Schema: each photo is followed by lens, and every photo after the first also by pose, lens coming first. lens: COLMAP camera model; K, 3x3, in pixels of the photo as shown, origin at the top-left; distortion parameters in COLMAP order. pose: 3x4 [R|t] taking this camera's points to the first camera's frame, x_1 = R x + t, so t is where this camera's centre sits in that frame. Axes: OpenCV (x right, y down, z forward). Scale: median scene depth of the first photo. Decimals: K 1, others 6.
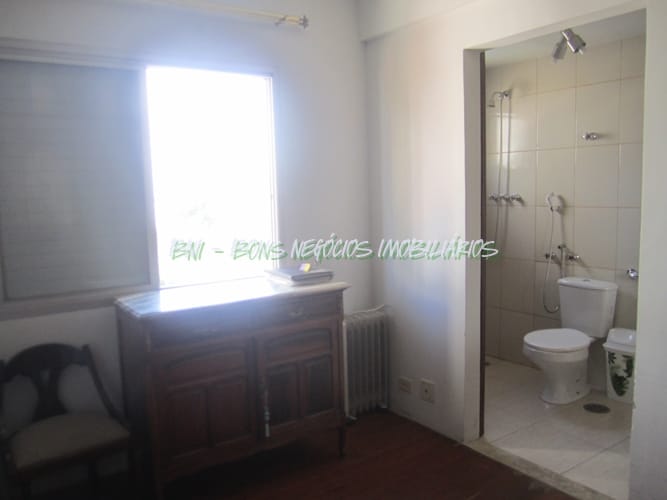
lens RADIAL K [[557.9, 0, 336.2], [0, 557.9, 249.8], [0, 0, 1]] dist [-0.056153, 0.024678]
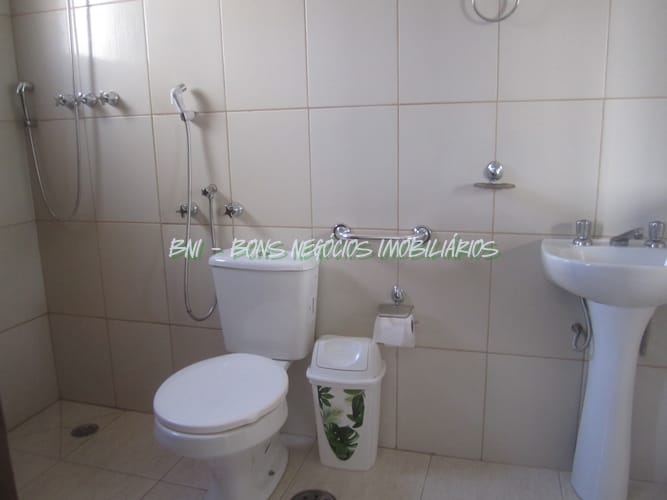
lens RADIAL K [[557.9, 0, 336.2], [0, 557.9, 250.1], [0, 0, 1]] dist [-0.056153, 0.024678]
pose [[0.798146, -0.118036, 0.590788, 0.193843], [0.072206, 0.992293, 0.100705, 0.005069], [-0.598122, -0.037719, 0.800517, 0.522125]]
